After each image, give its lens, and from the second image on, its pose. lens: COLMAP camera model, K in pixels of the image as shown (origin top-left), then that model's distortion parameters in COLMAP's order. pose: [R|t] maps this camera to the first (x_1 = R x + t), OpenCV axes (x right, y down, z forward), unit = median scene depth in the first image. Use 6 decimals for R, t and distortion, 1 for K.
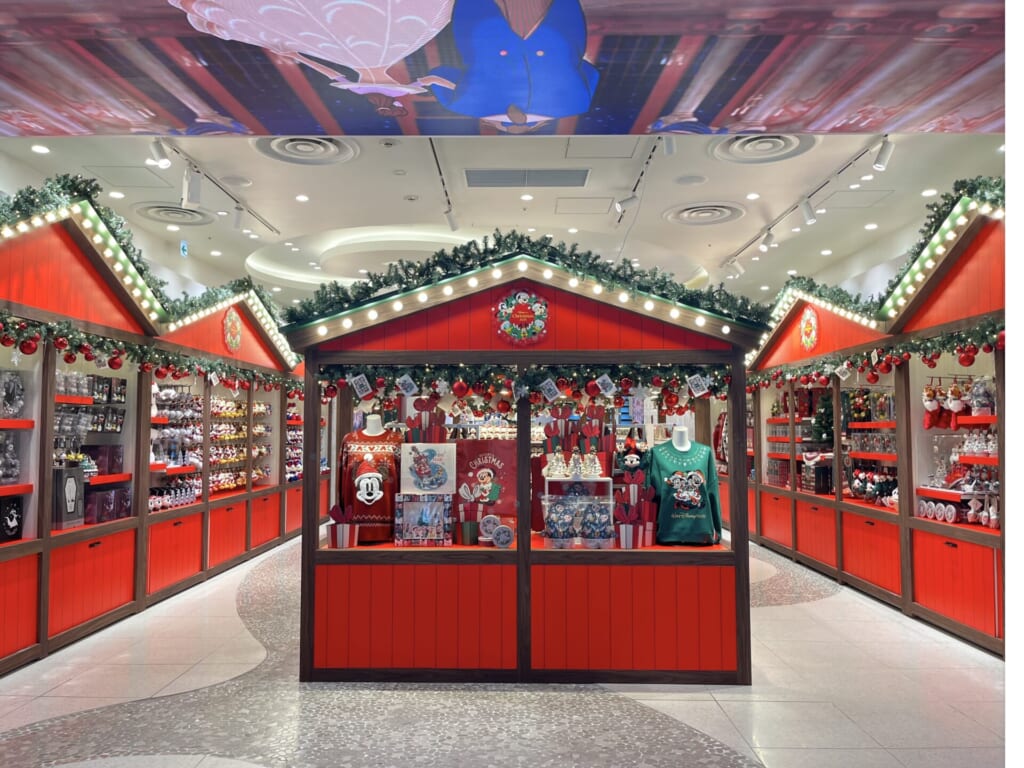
lens RADIAL K [[762.9, 0, 507.8], [0, 762.9, 382.0], [0, 0, 1]] dist [0.031596, -0.058841]
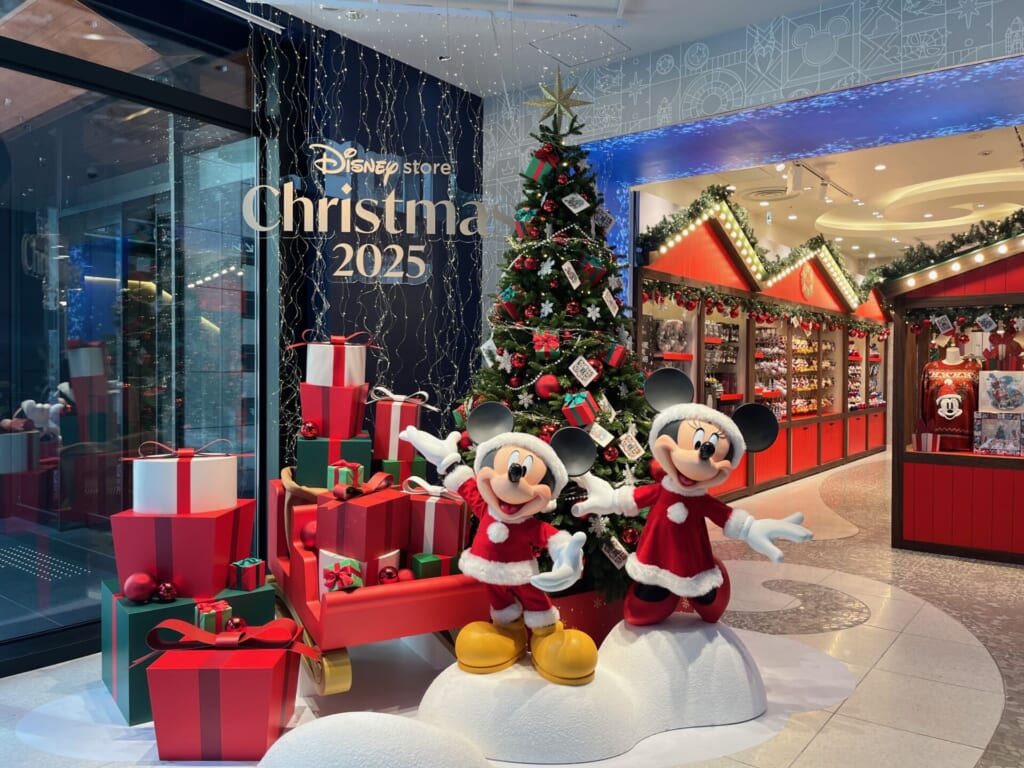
lens RADIAL K [[762.9, 0, 507.8], [0, 762.9, 382.0], [0, 0, 1]] dist [0.031596, -0.058841]
pose [[0.789694, 0.014061, -0.613339, 0.012266], [0.033502, 0.997257, 0.065997, -0.005939], [0.612585, -0.072665, 0.787057, -0.348626]]
